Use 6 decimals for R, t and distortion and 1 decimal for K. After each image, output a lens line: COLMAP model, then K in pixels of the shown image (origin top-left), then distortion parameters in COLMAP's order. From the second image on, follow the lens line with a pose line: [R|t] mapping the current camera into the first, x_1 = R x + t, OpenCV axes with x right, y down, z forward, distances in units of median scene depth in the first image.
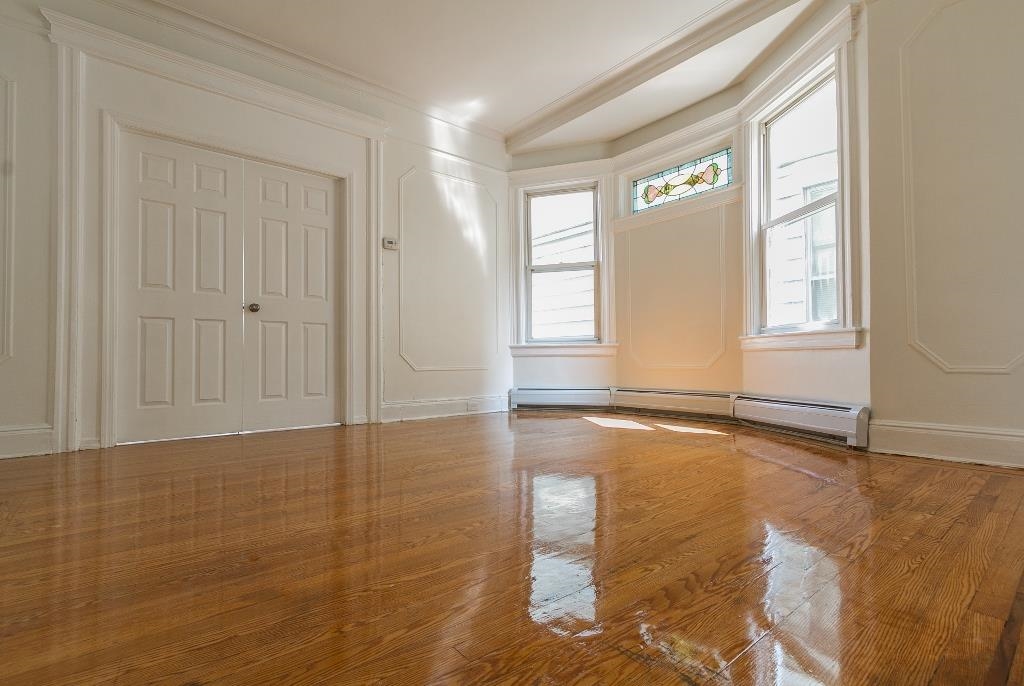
lens RADIAL K [[482.5, 0, 511.8], [0, 482.5, 354.9], [0, 0, 1]] dist [-0.001014, -0.000160]
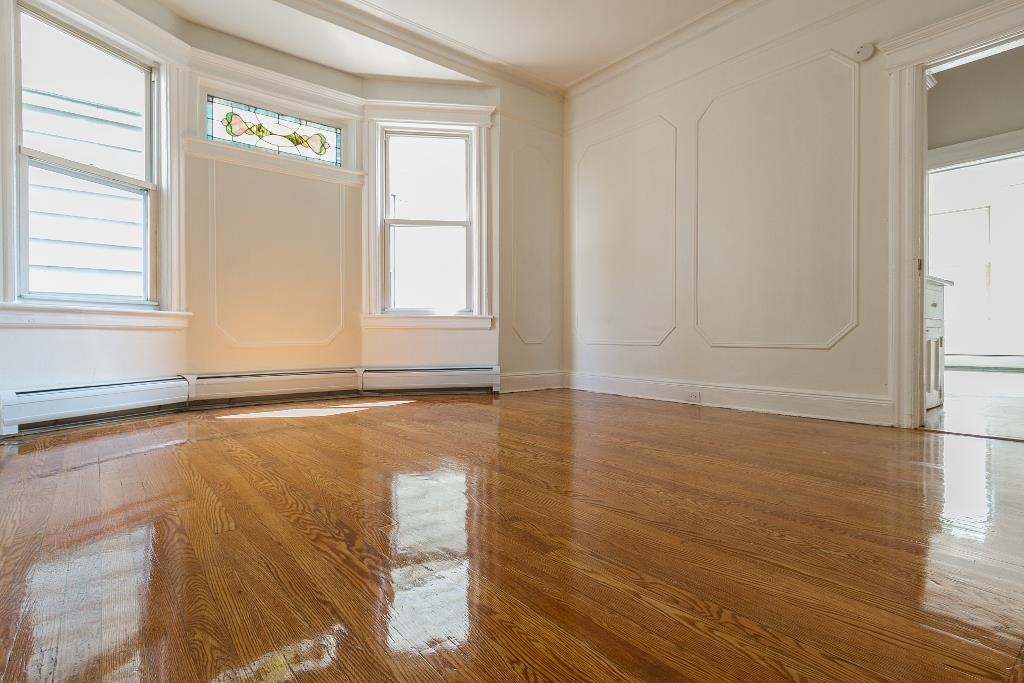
lens RADIAL K [[517.7, 0, 512.0], [0, 517.7, 341.5], [0, 0, 1]] dist [0.002871, 0.000184]
pose [[-0.005649, -0.005207, 0.999970, -0.600254], [-0.012152, 0.999913, 0.005138, 0.010440], [-0.999910, -0.012122, -0.005712, 0.586178]]
